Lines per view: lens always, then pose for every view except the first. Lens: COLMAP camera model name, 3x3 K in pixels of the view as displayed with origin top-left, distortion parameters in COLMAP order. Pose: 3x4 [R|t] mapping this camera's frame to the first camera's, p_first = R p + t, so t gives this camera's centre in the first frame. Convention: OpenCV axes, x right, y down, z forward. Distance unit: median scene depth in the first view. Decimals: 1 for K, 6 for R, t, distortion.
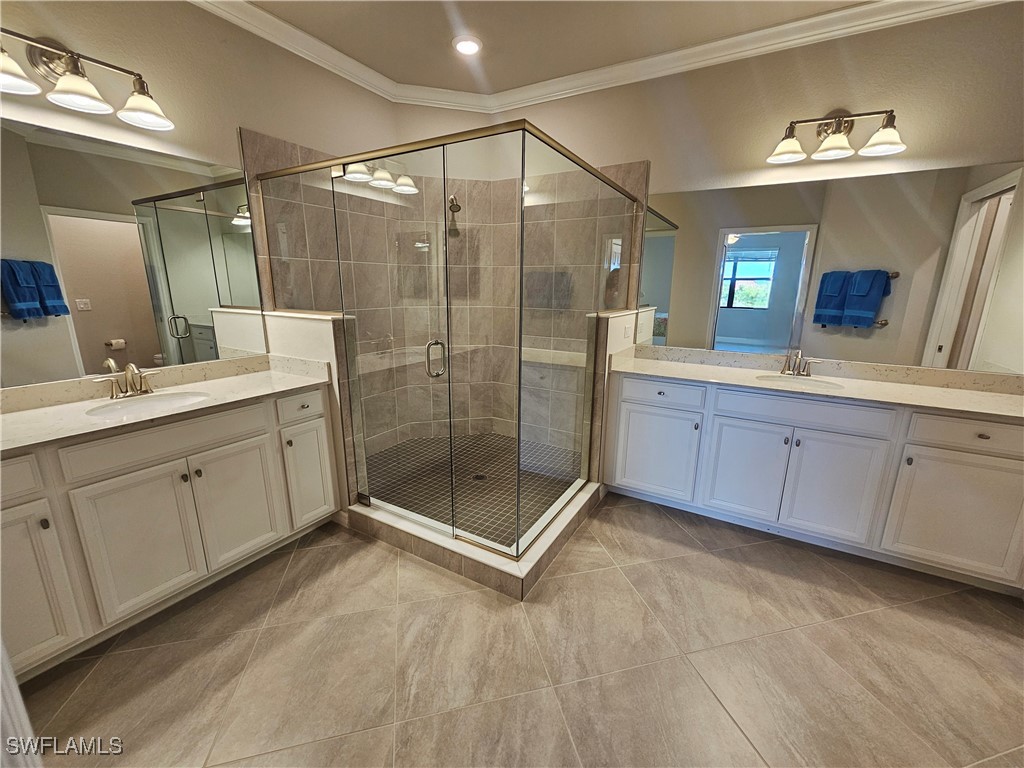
lens RADIAL K [[418.7, 0, 515.8], [0, 418.7, 384.1], [0, 0, 1]] dist [0.001281, -0.000161]
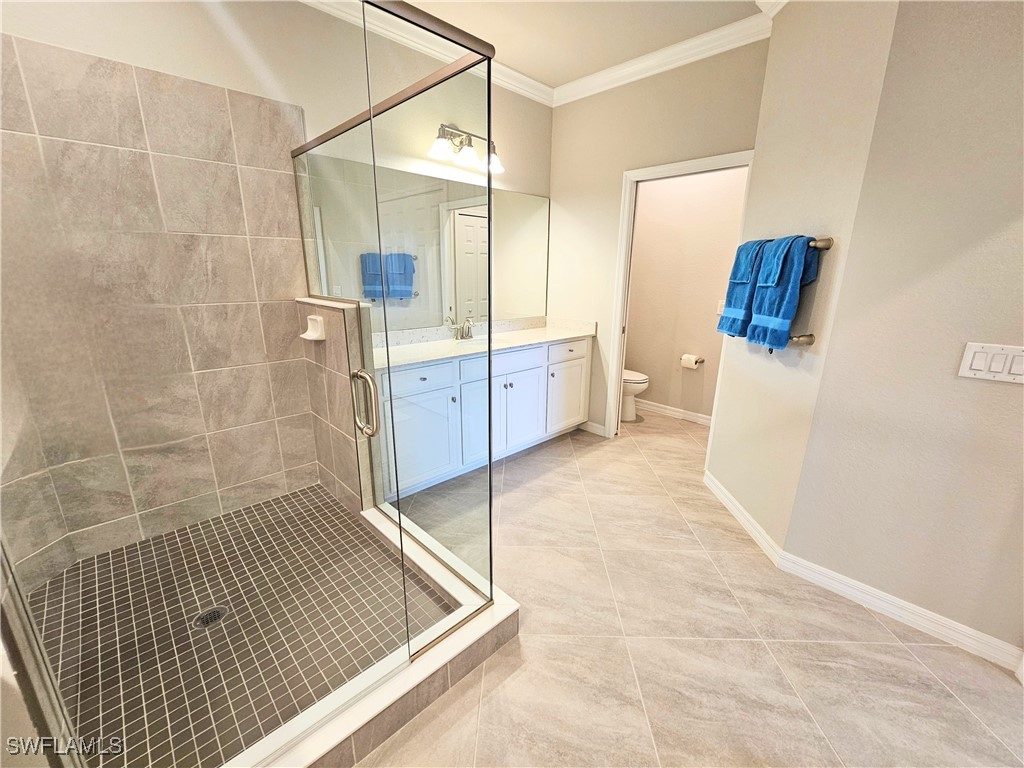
lens RADIAL K [[418.7, 0, 515.8], [0, 418.7, 384.1], [0, 0, 1]] dist [0.001281, -0.000161]
pose [[0.272479, -0.262330, 0.925710, -0.657142], [0.214564, 0.954453, 0.207319, -0.159990], [-0.937933, 0.142133, 0.316354, 0.646618]]
